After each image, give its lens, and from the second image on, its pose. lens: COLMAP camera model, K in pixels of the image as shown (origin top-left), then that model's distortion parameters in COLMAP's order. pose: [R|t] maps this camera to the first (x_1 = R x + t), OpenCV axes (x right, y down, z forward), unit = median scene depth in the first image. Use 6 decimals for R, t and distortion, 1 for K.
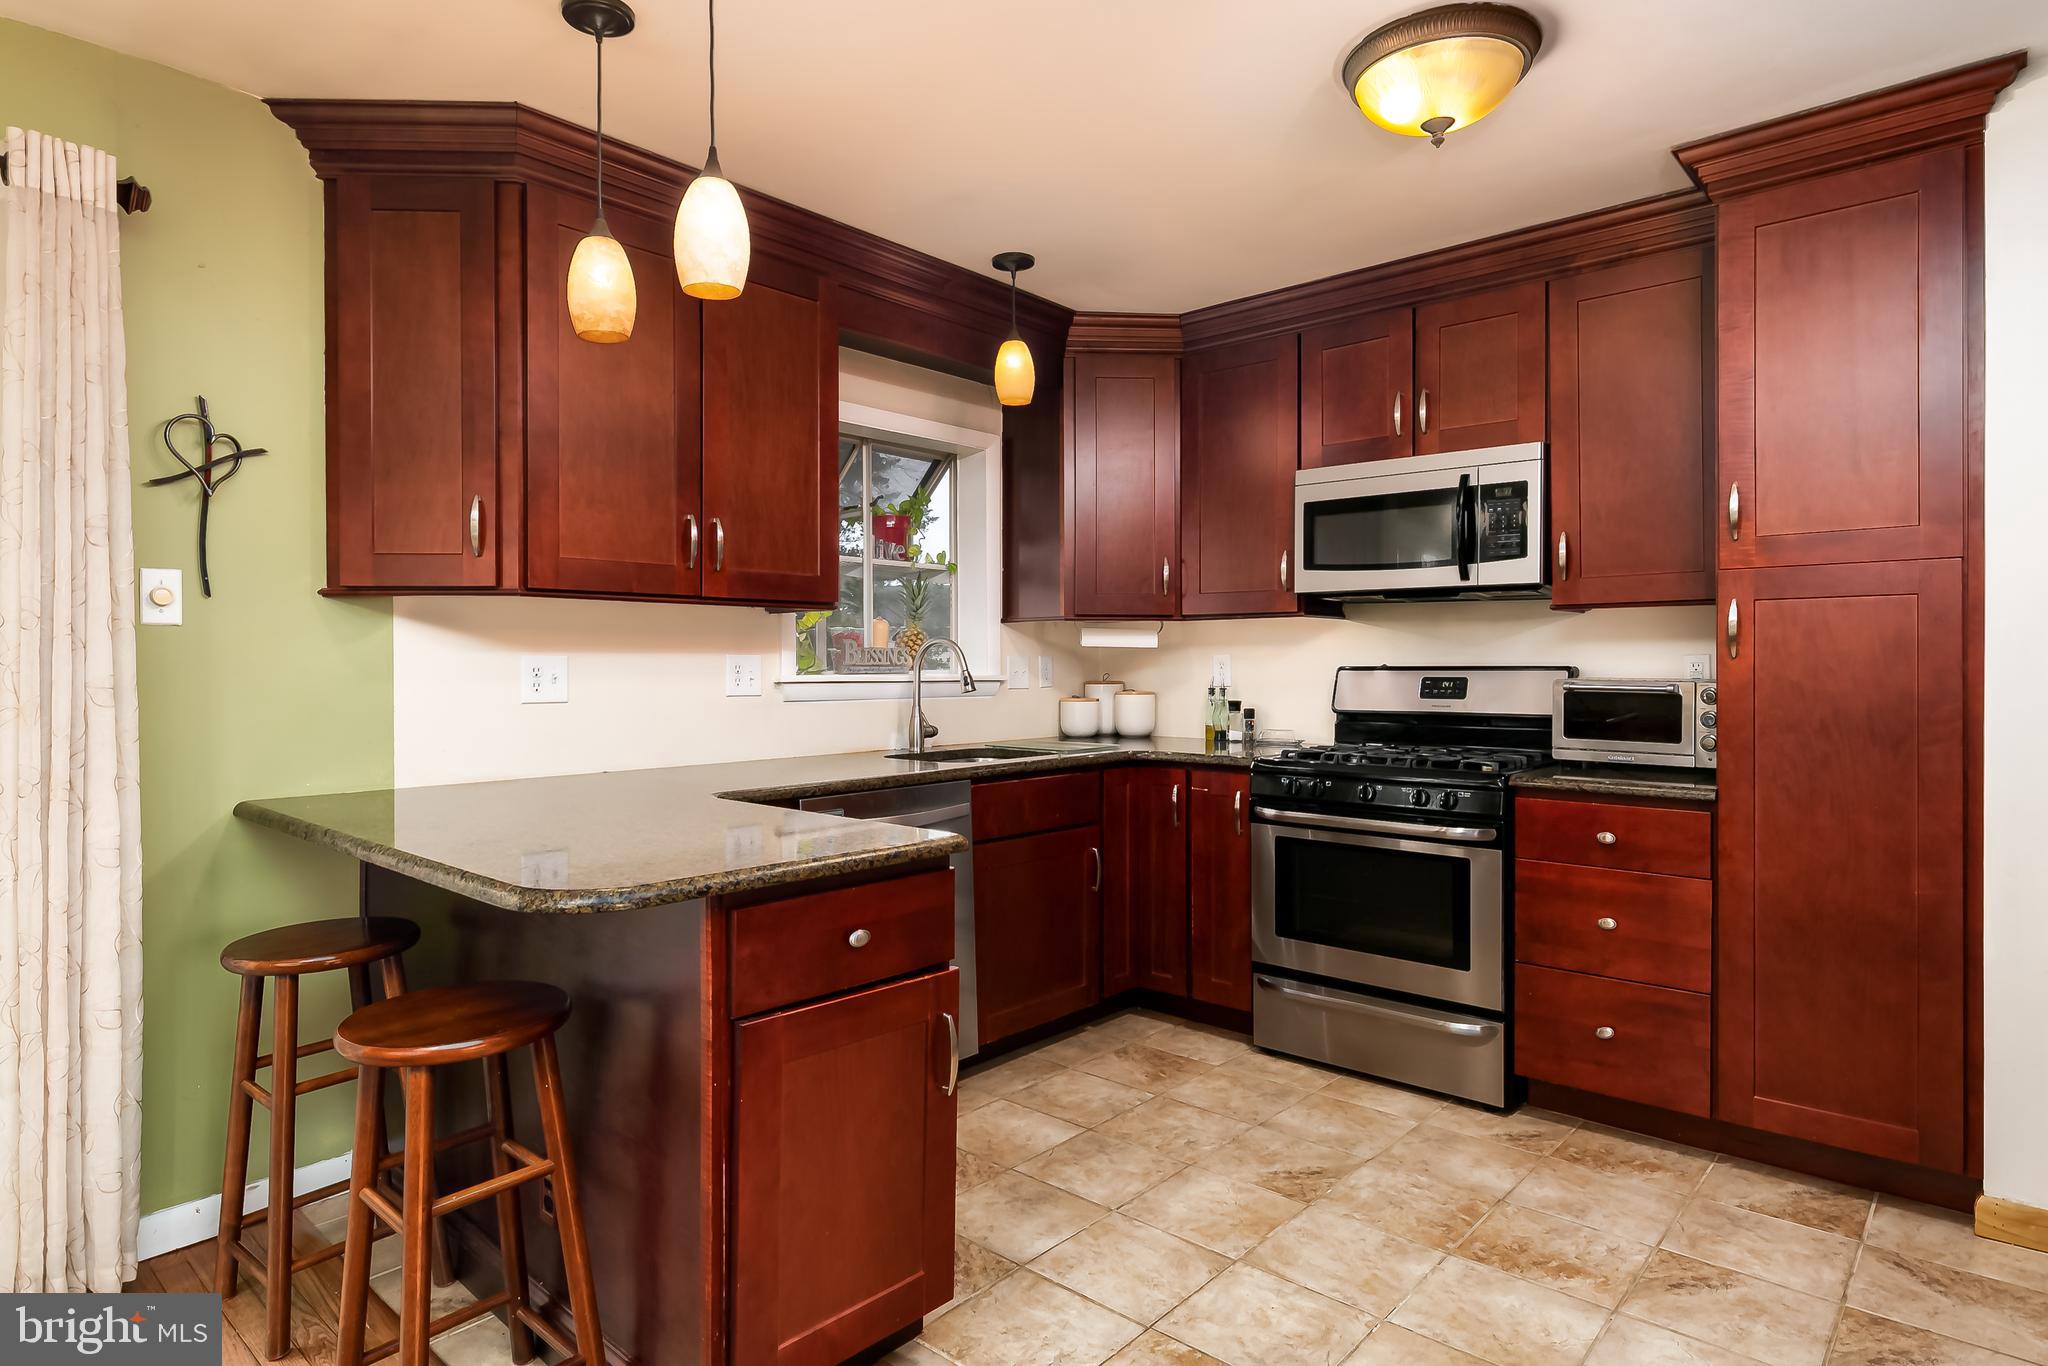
lens RADIAL K [[1131.8, 0, 1009.1], [0, 1131.8, 666.6], [0, 0, 1]] dist [0.002862, 0.000841]
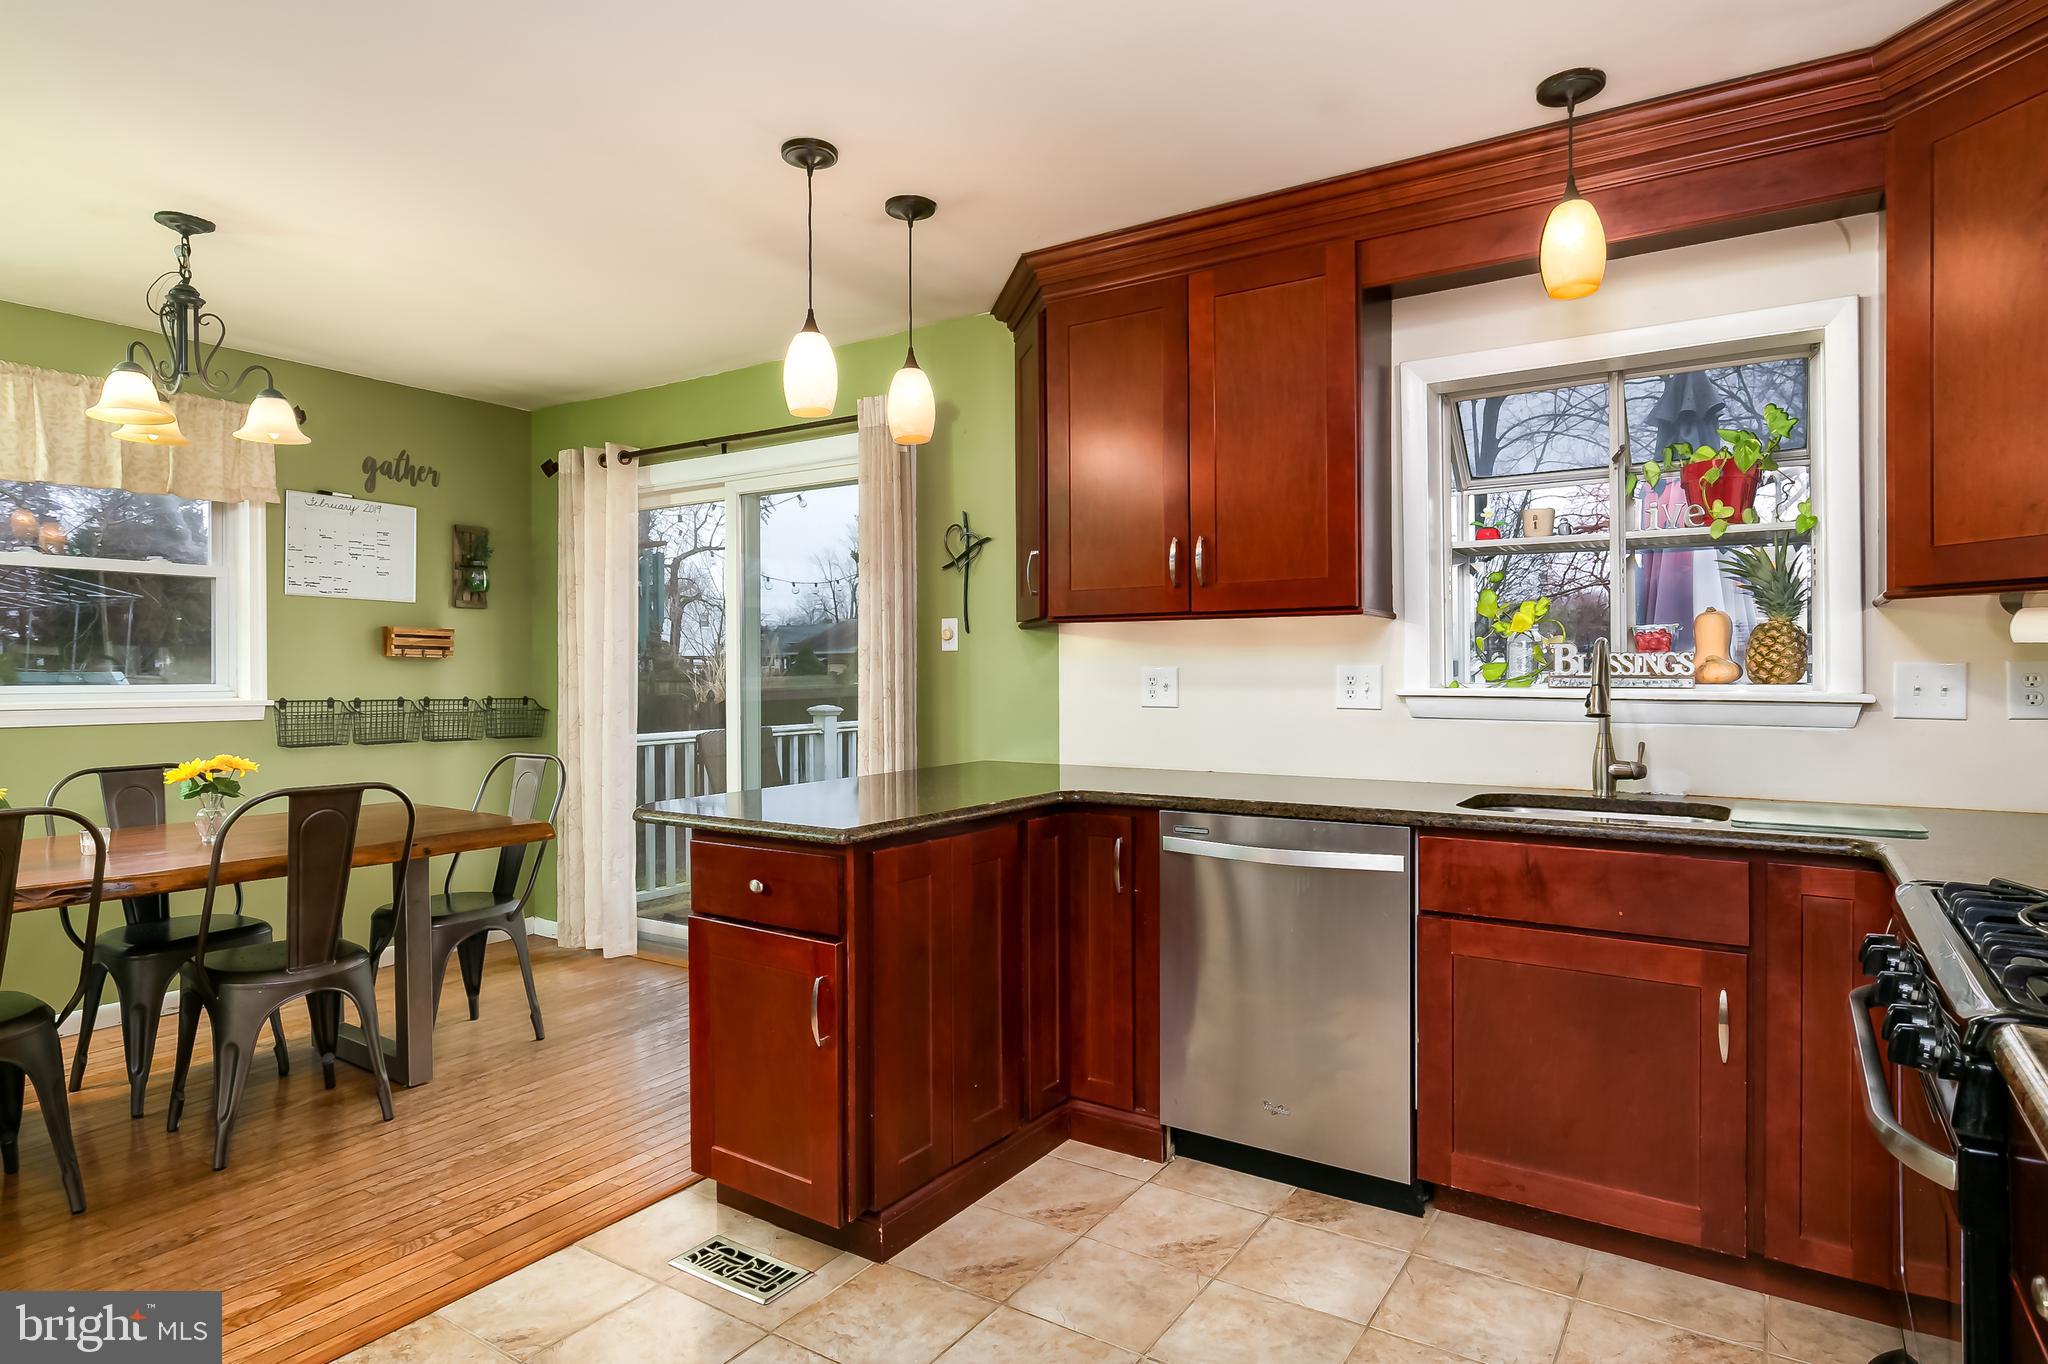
lens RADIAL K [[1131.8, 0, 1009.1], [0, 1131.8, 665.6], [0, 0, 1]] dist [0.002862, 0.000841]
pose [[0.148618, -0.000878, -0.988894, 0.675965], [-0.000500, 0.999999, -0.000963, -0.009294], [0.988895, 0.000637, 0.148617, 0.602714]]
